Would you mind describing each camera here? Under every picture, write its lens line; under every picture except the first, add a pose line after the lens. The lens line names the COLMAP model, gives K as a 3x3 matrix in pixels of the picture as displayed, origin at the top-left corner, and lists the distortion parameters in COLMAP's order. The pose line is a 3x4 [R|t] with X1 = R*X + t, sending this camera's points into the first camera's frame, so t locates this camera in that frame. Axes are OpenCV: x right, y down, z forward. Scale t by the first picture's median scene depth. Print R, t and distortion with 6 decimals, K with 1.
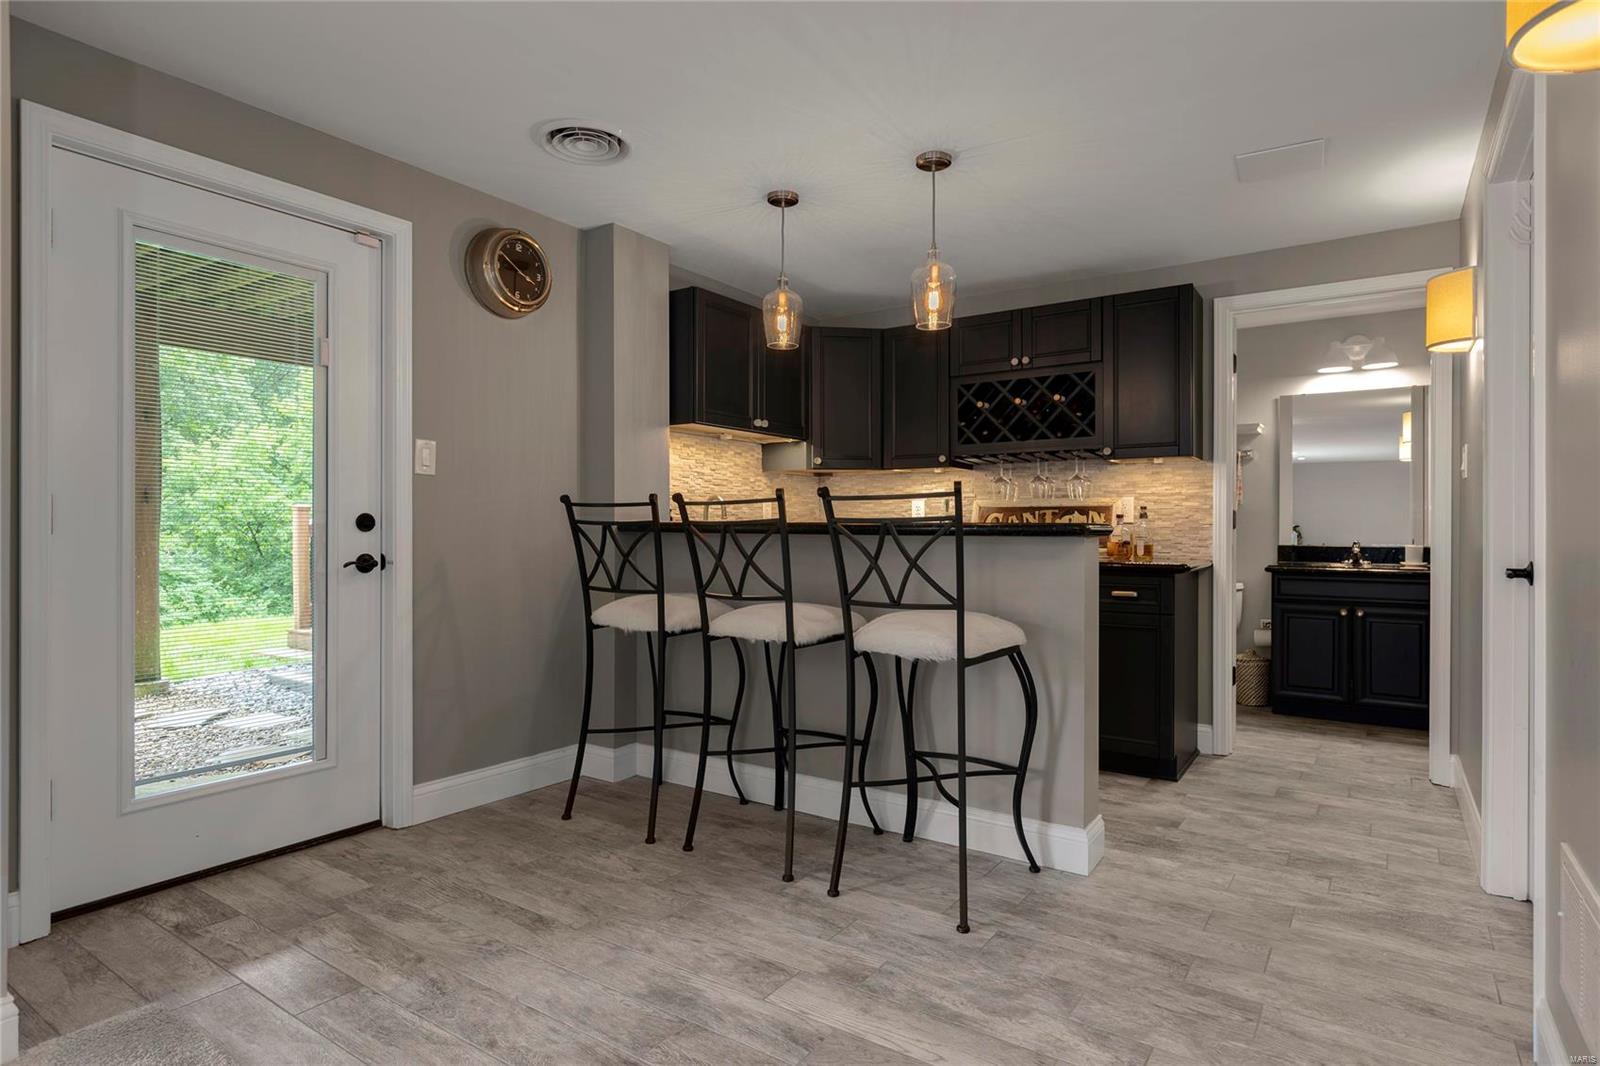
lens RADIAL K [[846.4, 0, 800.0], [0, 846.4, 533.0], [0, 0, 1]] dist [-0.001281, -0.000205]
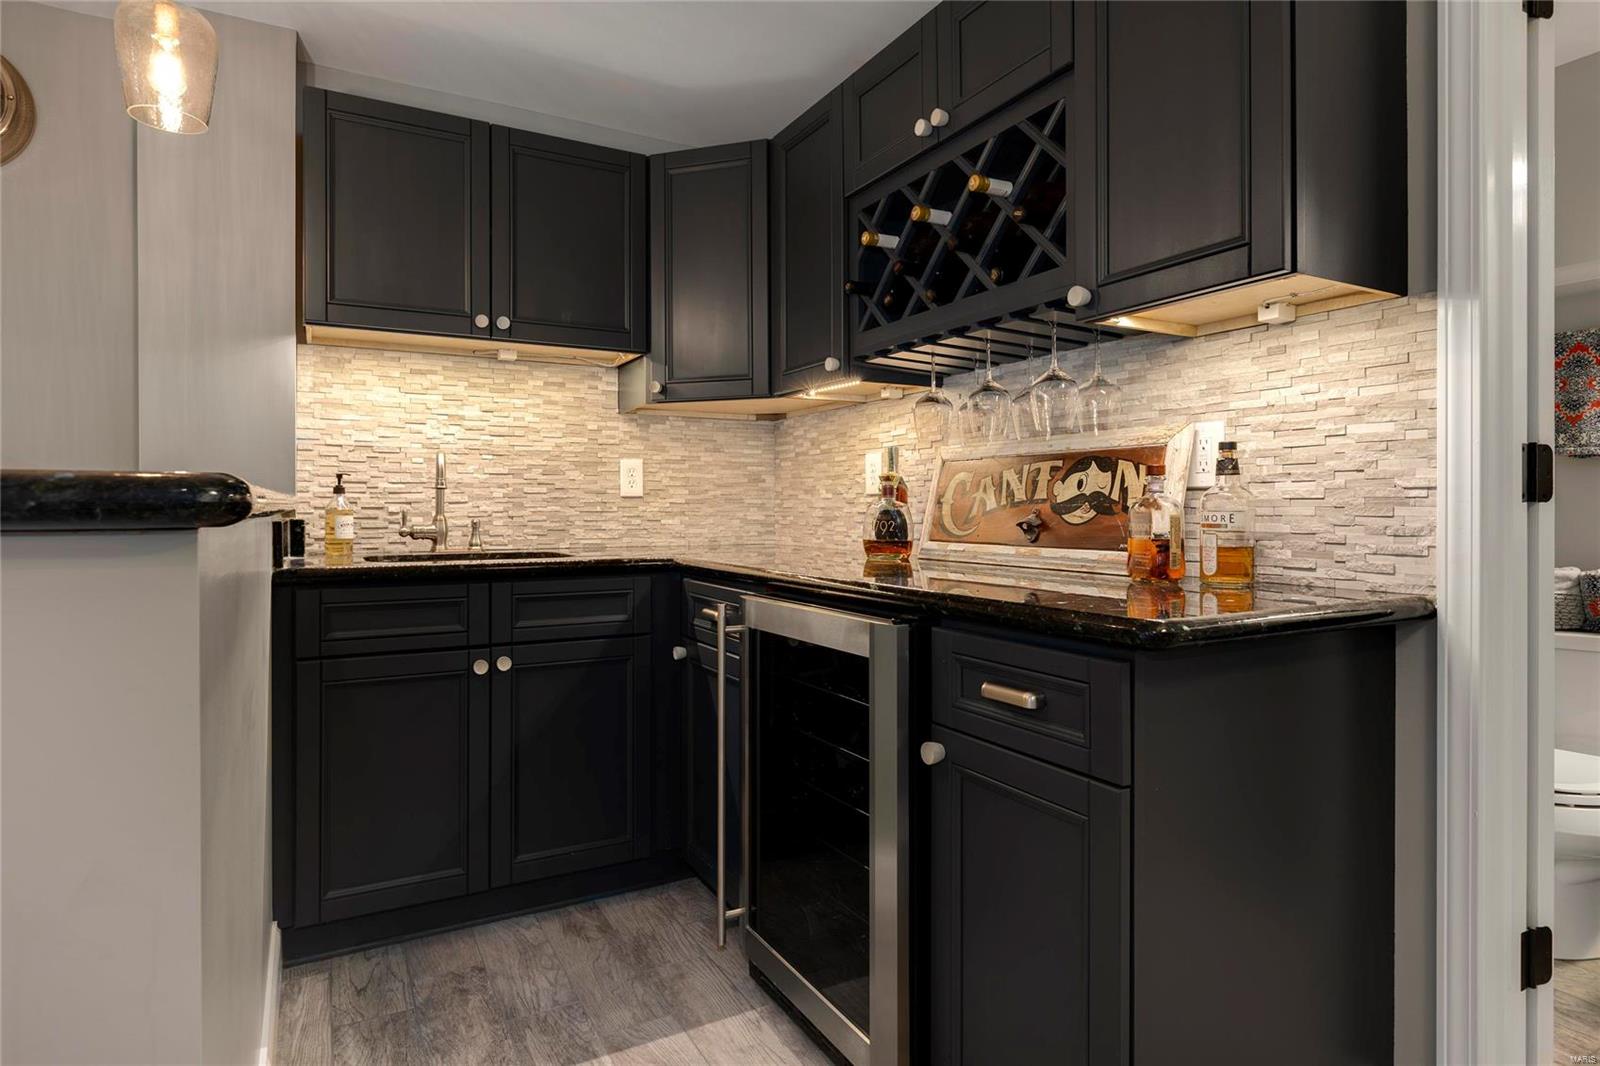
lens RADIAL K [[870.6, 0, 794.7], [0, 870.6, 511.7], [0, 0, 1]] dist [-0.000117, -0.000370]
pose [[0.890352, -0.000628, -0.455271, 0.398823], [-0.000176, 0.999998, -0.001723, -0.000442], [0.455272, 0.001615, 0.890351, 0.559175]]
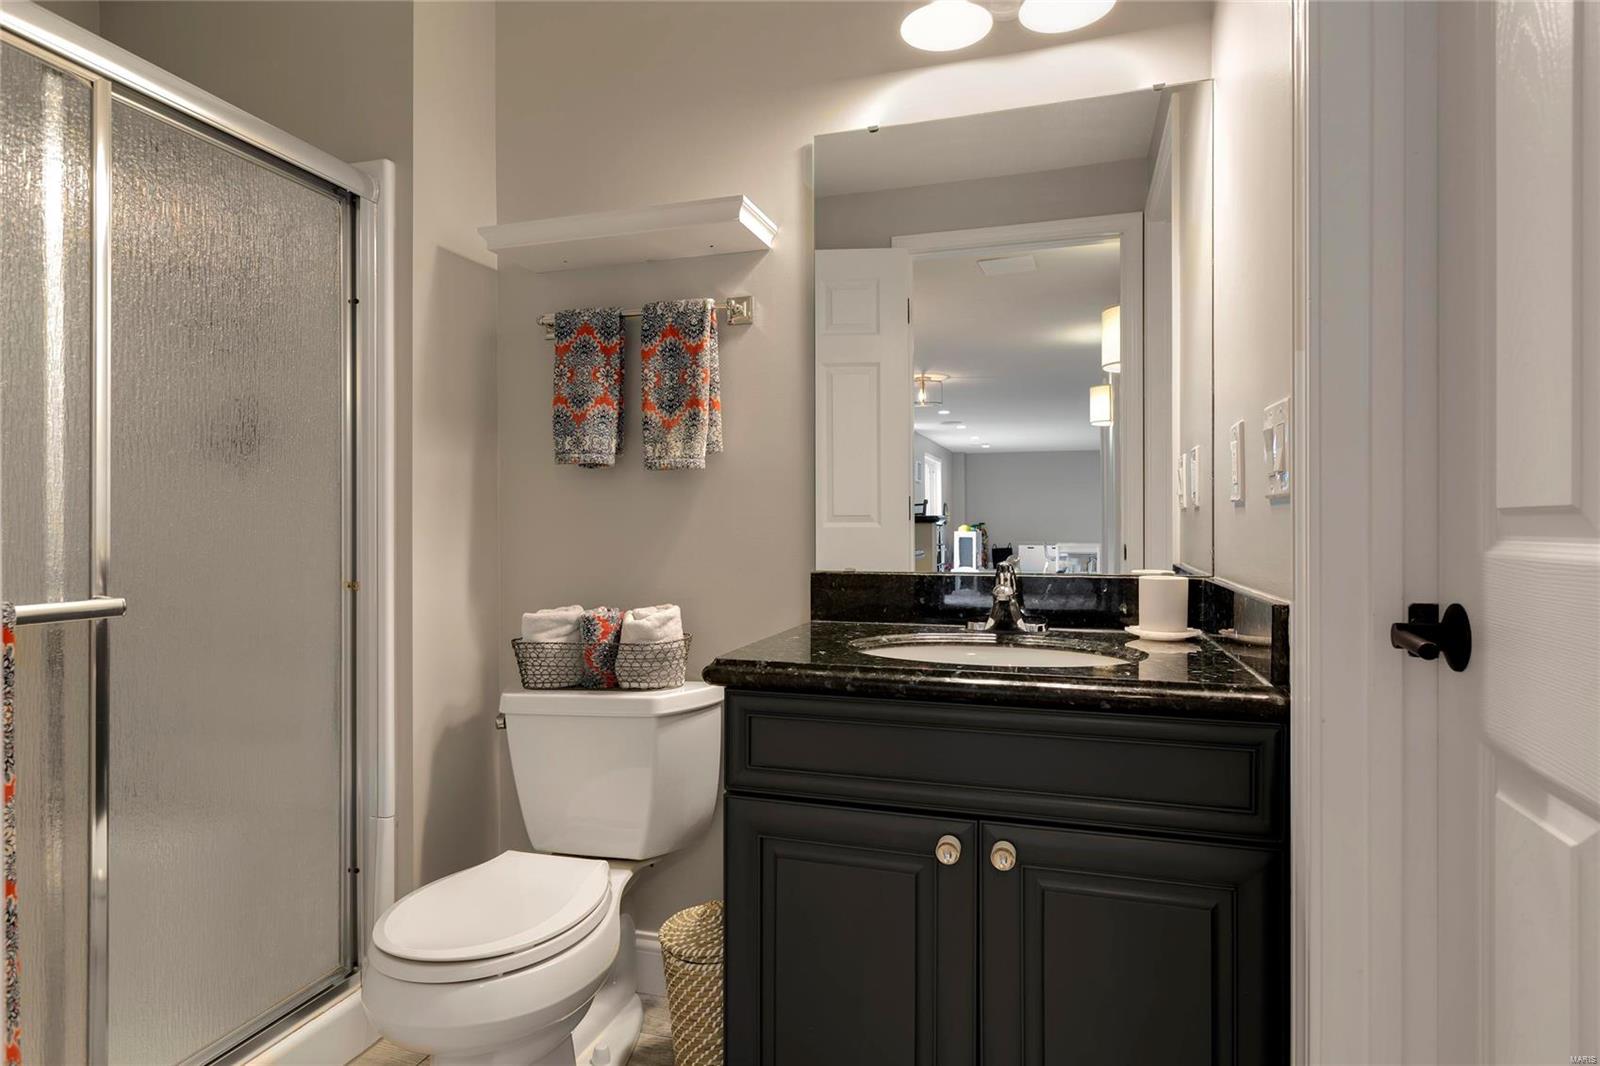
lens RADIAL K [[870.6, 0, 794.7], [0, 870.6, 511.7], [0, 0, 1]] dist [-0.000117, -0.000370]
pose [[0.955989, -0.001227, 0.293401, 0.539079], [0.003237, 0.999974, -0.006367, -0.008634], [-0.293386, 0.007037, 0.955968, 0.786825]]
